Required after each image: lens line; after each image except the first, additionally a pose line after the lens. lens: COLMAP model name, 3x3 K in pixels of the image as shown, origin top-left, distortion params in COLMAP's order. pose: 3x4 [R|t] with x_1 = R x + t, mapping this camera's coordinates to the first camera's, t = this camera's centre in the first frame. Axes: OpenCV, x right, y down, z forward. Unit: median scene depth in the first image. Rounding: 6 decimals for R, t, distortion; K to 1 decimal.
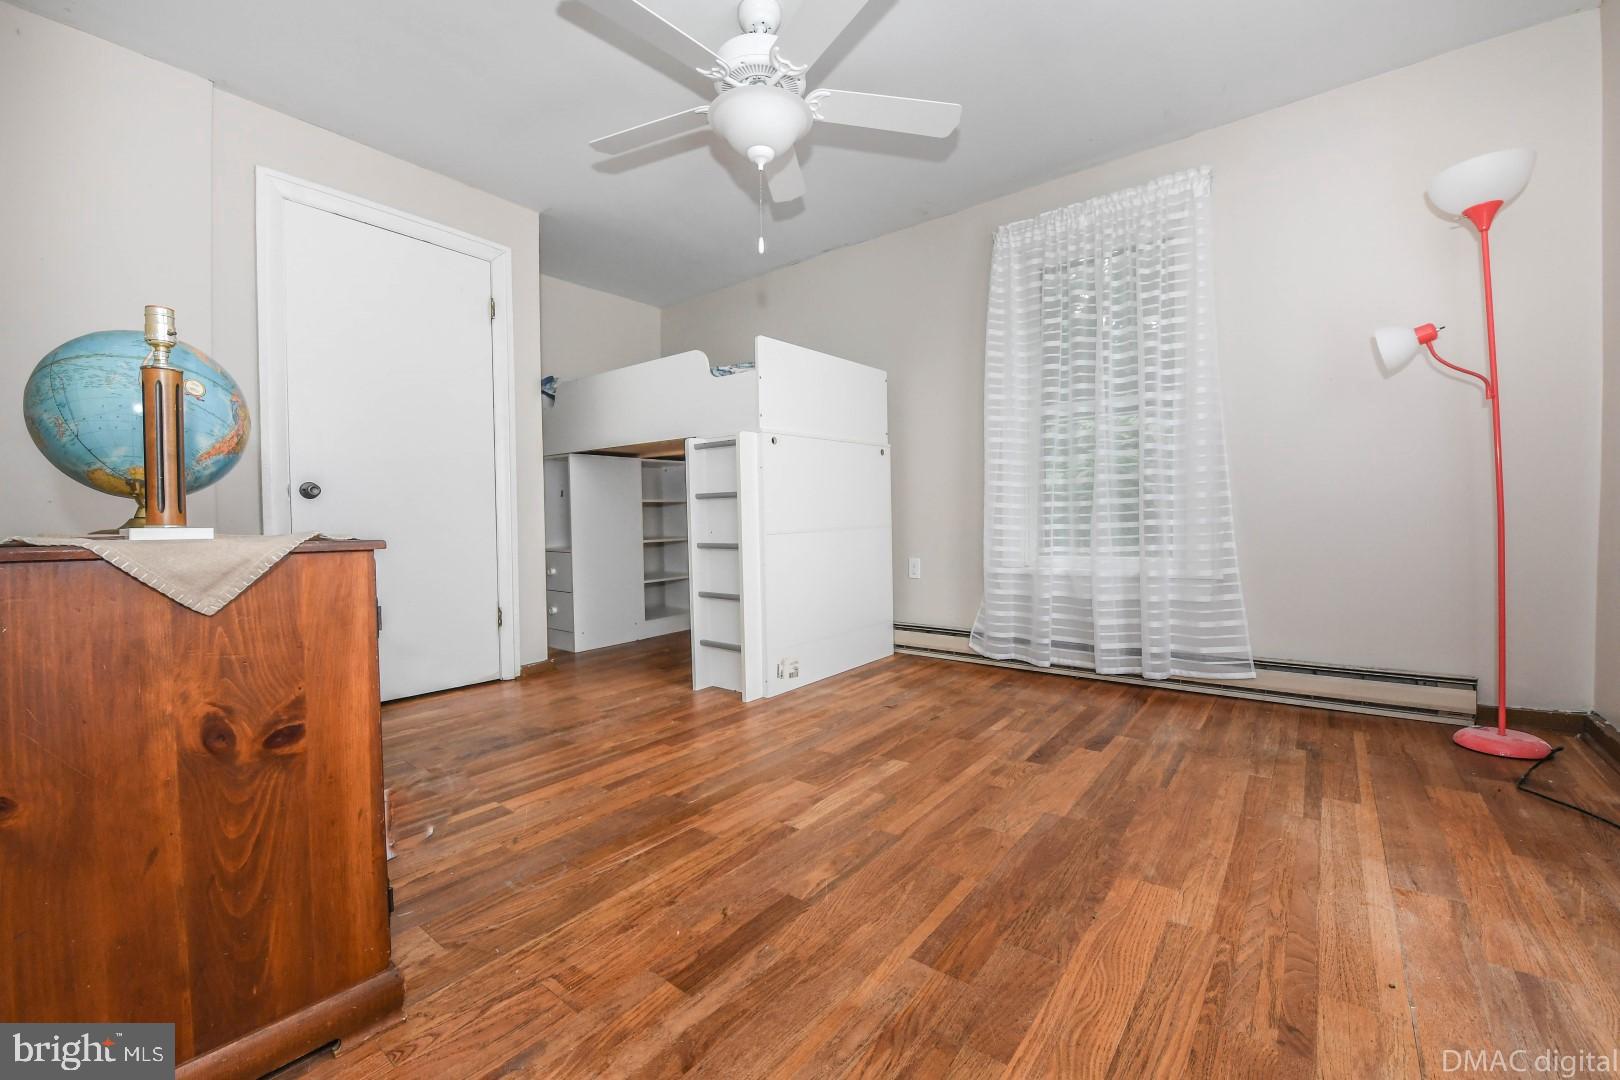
lens RADIAL K [[653.0, 0, 803.6], [0, 653.0, 542.6], [0, 0, 1]] dist [-0.015399, -0.002808]
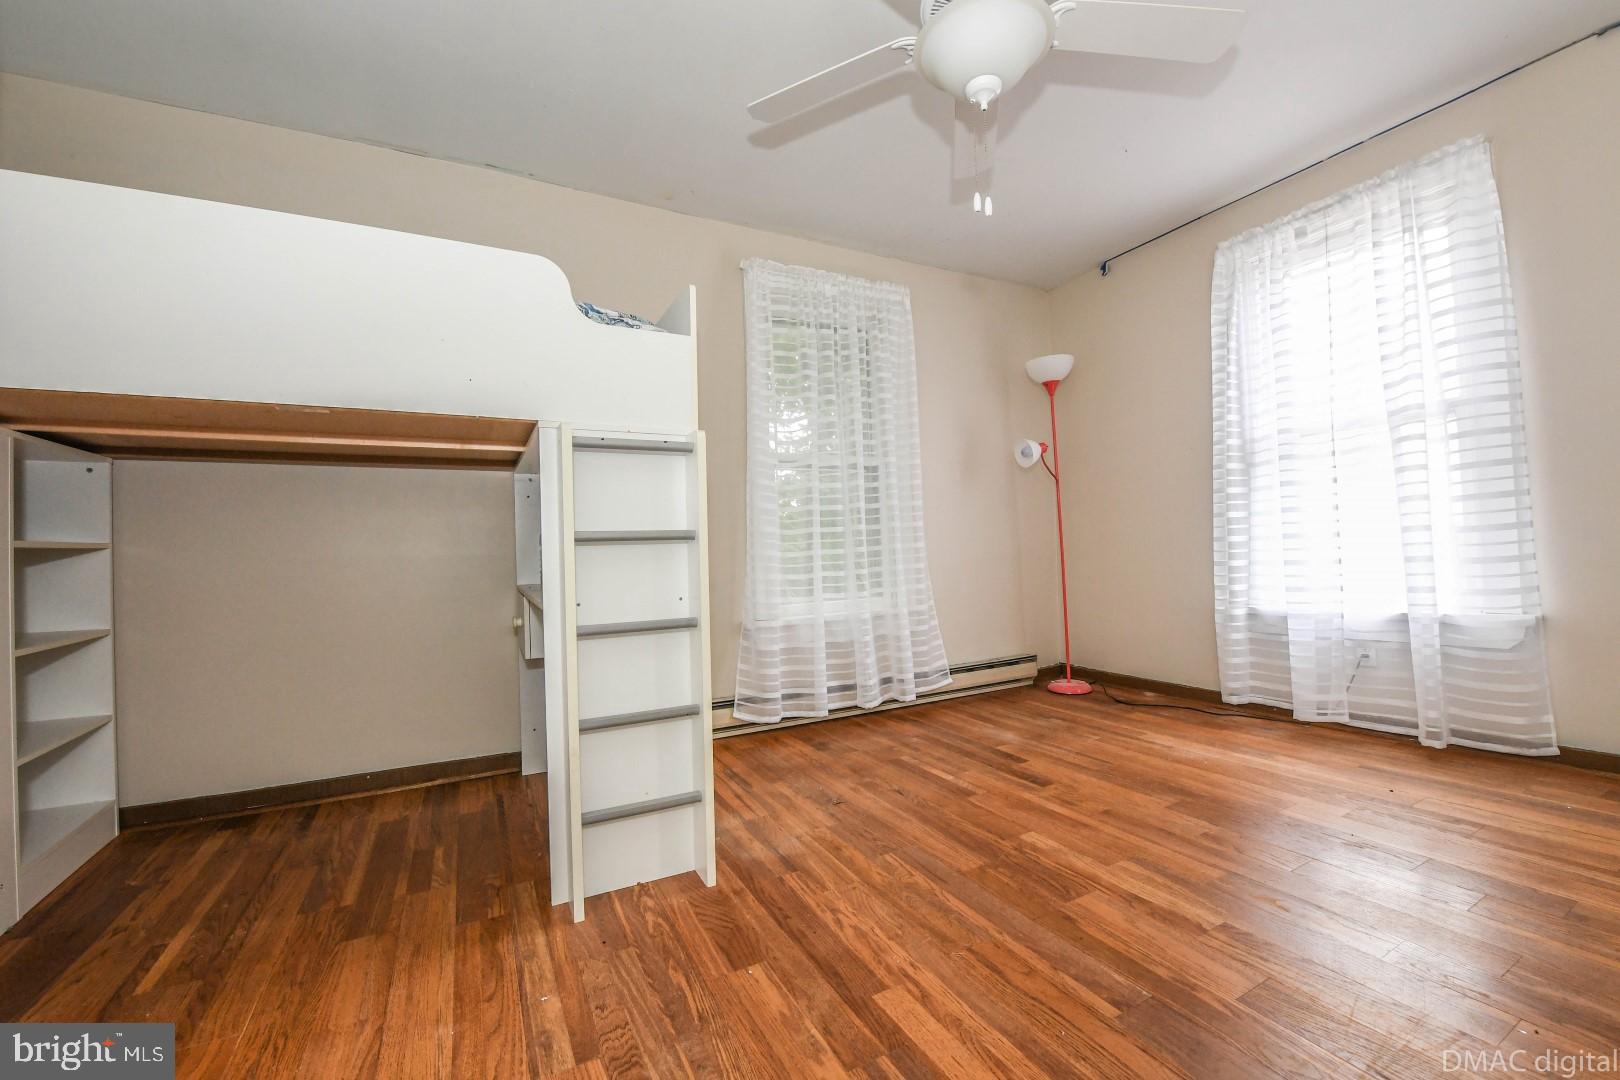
lens RADIAL K [[653.0, 0, 803.6], [0, 653.0, 542.6], [0, 0, 1]] dist [-0.015399, -0.002808]
pose [[0.401329, 0.013617, 0.915833, -0.786903], [0.059142, 0.997418, -0.040746, -0.047814], [-0.914023, 0.070517, 0.399487, 0.874438]]
